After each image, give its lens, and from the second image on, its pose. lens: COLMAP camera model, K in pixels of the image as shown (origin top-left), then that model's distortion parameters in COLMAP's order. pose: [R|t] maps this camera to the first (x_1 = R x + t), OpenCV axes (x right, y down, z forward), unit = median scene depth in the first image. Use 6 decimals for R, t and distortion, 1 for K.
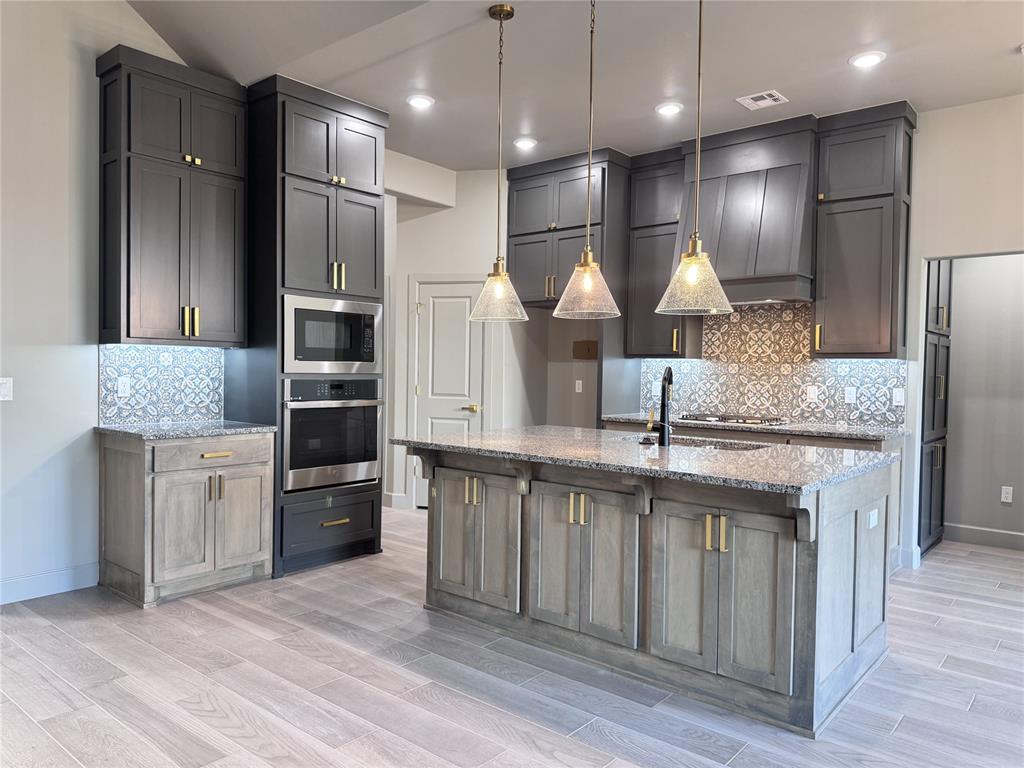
lens RADIAL K [[725.1, 0, 512.0], [0, 725.1, 384.0], [0, 0, 1]] dist [0.092772, -0.128481]
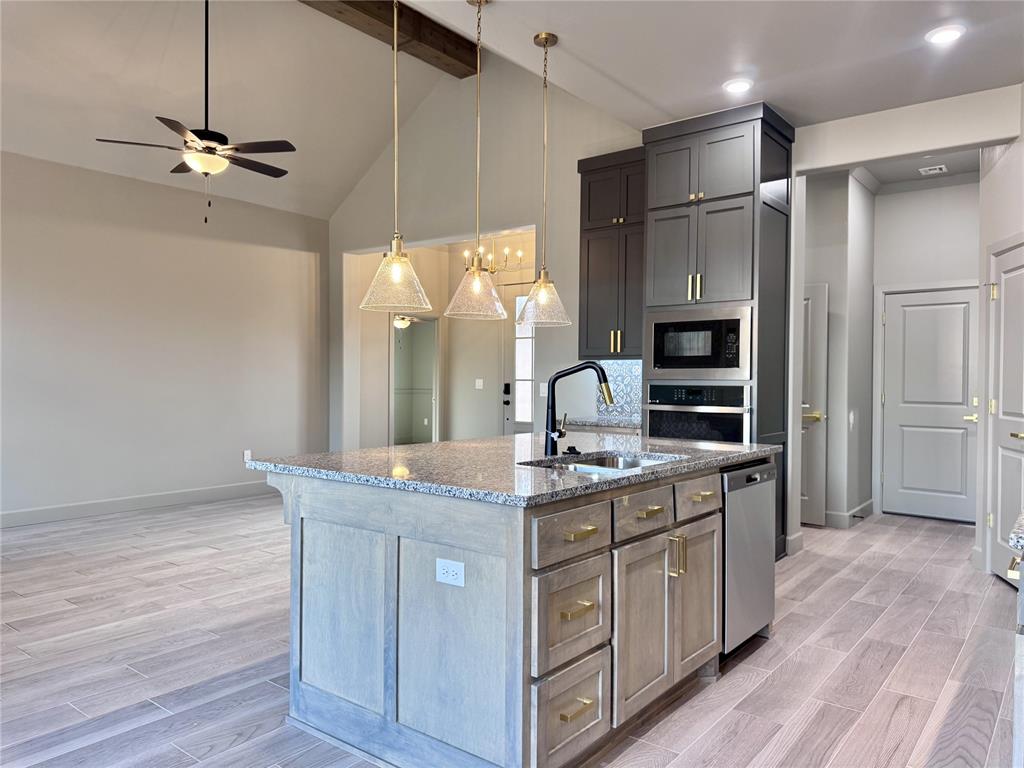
lens RADIAL K [[725.1, 0, 512.0], [0, 725.1, 384.0], [0, 0, 1]] dist [0.092772, -0.128481]
pose [[0.033335, -0.007642, -0.999415, 0.844839], [-0.027724, 0.999579, -0.008568, 0.008431], [0.999060, 0.027994, 0.033109, 0.741450]]
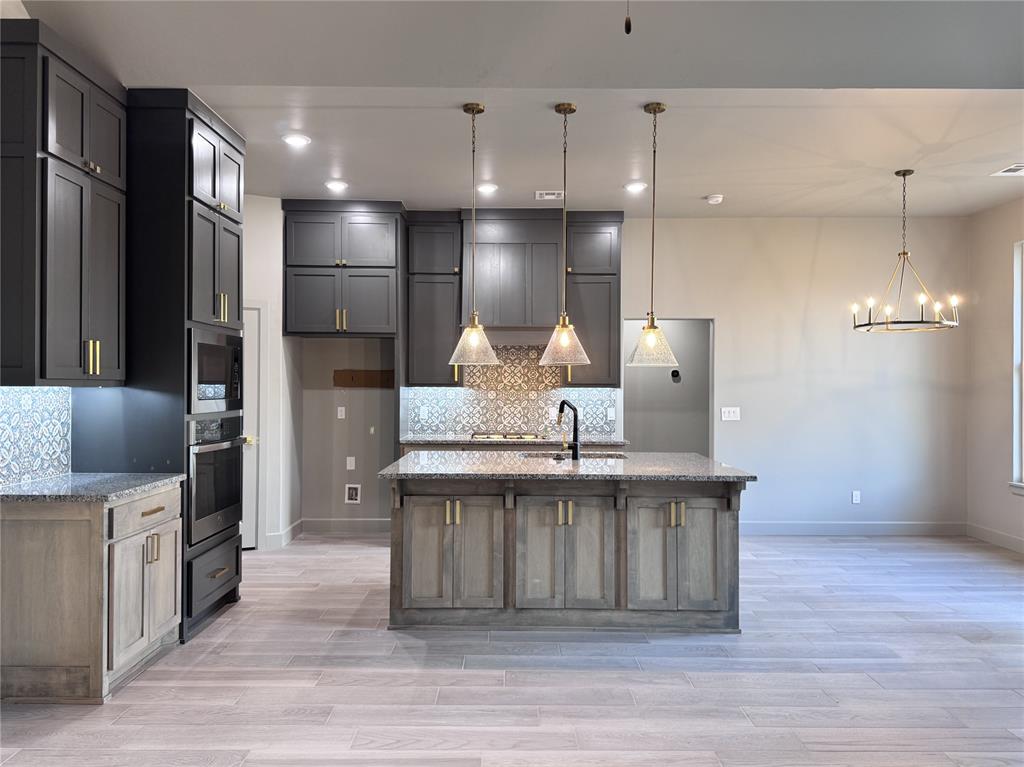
lens RADIAL K [[725.1, 0, 512.0], [0, 725.1, 383.5], [0, 0, 1]] dist [0.092772, -0.128481]
pose [[0.764161, -0.010100, 0.644946, -0.592214], [0.021312, 0.999727, -0.009595, -0.035673], [-0.644673, 0.021077, 0.764168, 0.046212]]
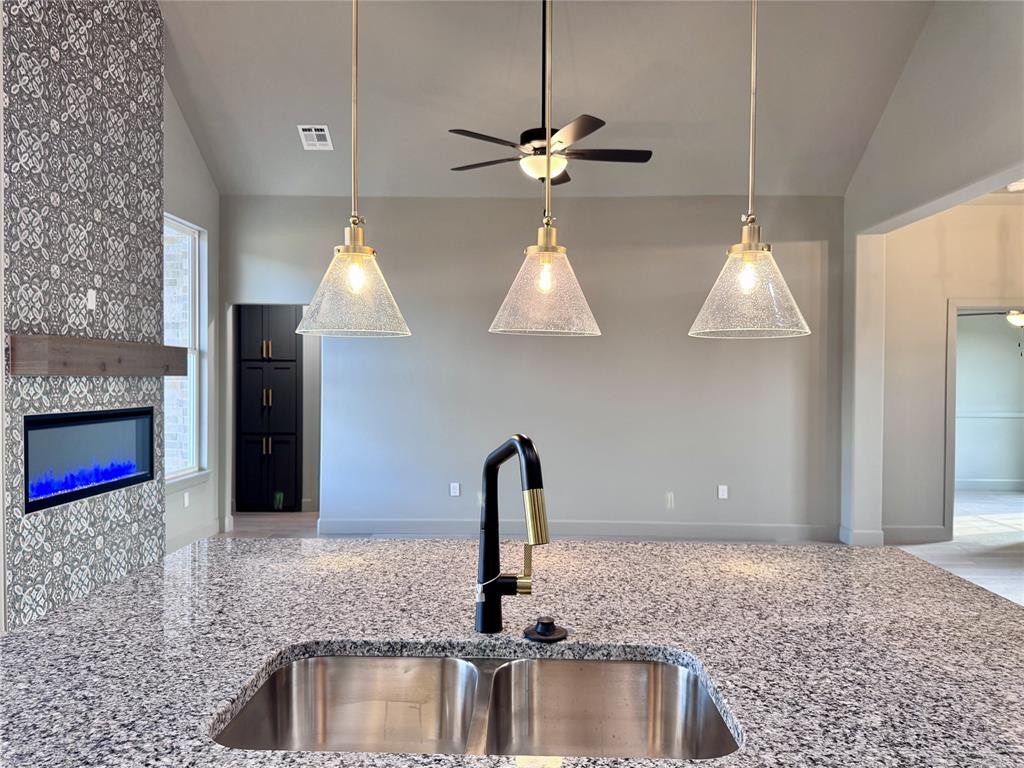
lens RADIAL K [[733.7, 0, 506.2], [0, 733.7, 387.2], [0, 0, 1]] dist [-0.001994, -0.002619]
pose [[-0.780561, -0.013797, -0.624928, 0.360980], [-0.033245, 0.999258, 0.019462, -0.045195], [0.624195, 0.035967, -0.780440, 1.052752]]
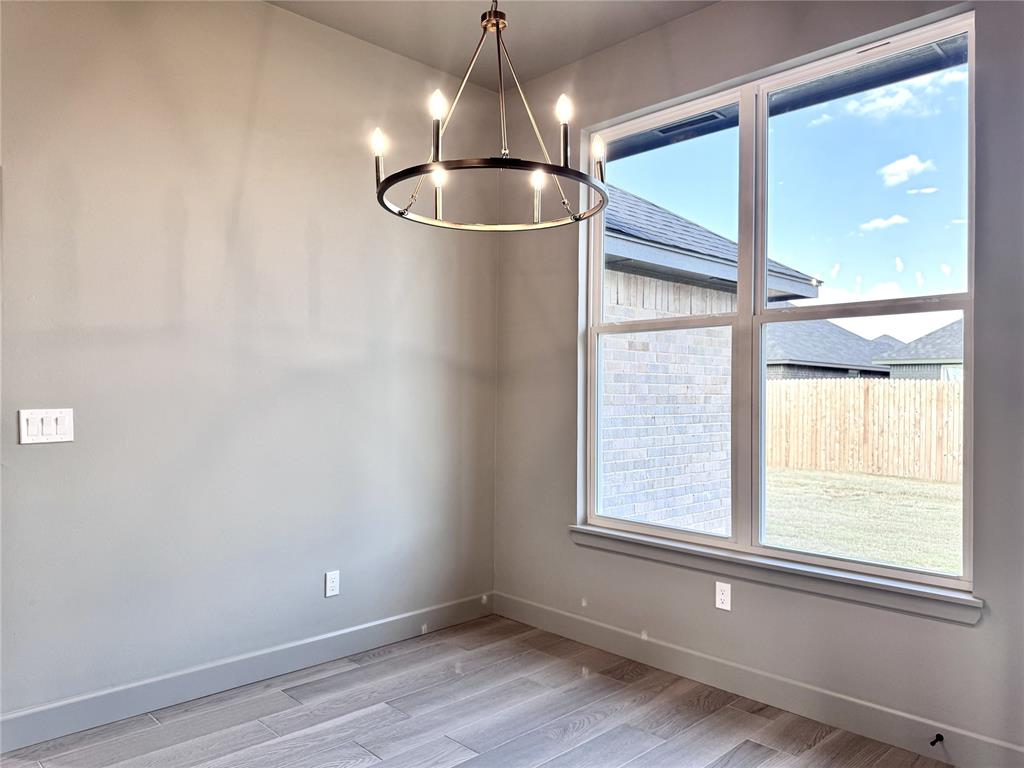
lens RADIAL K [[725.1, 0, 512.0], [0, 725.1, 384.0], [0, 0, 1]] dist [0.092772, -0.128481]
pose [[0.102673, -0.001248, 0.994714, 0.219223], [0.012377, 0.999923, -0.000023, -0.004212], [-0.994638, 0.012314, 0.102681, 0.503371]]
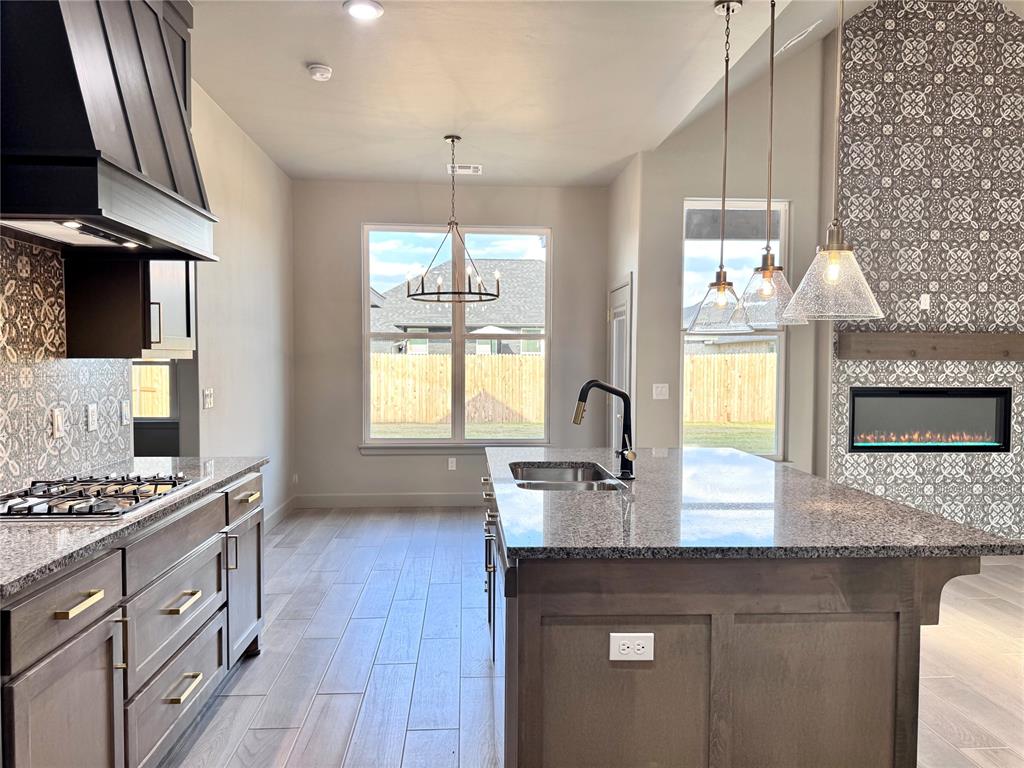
lens RADIAL K [[725.1, 0, 512.0], [0, 725.1, 384.0], [0, 0, 1]] dist [0.092772, -0.128481]
pose [[-0.691429, -0.041275, 0.721265, -0.245475], [-0.000731, 0.998406, 0.056433, -0.053486], [-0.722444, 0.038492, -0.690357, 1.345259]]
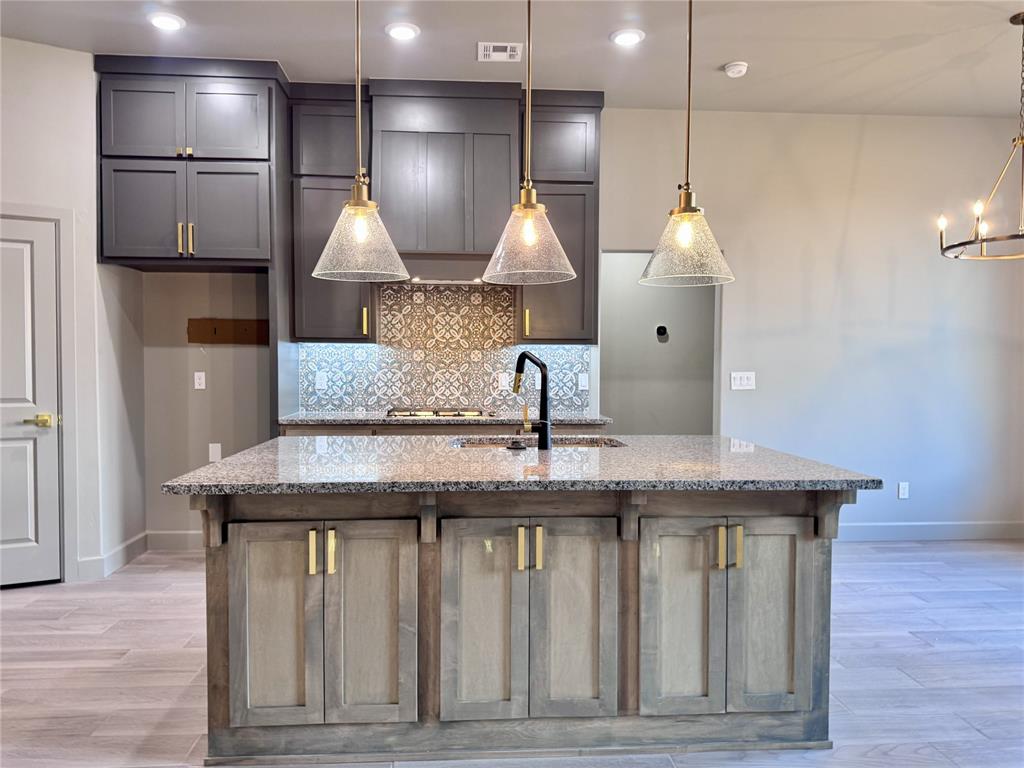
lens RADIAL K [[733.2, 0, 509.8], [0, 733.2, 389.6], [0, 0, 1]] dist [0.094047, -0.136148]
pose [[0.717589, -0.036383, 0.695516, -0.305805], [0.022193, 0.999322, 0.029378, -0.004471], [-0.696113, -0.005645, 0.717910, 0.358286]]
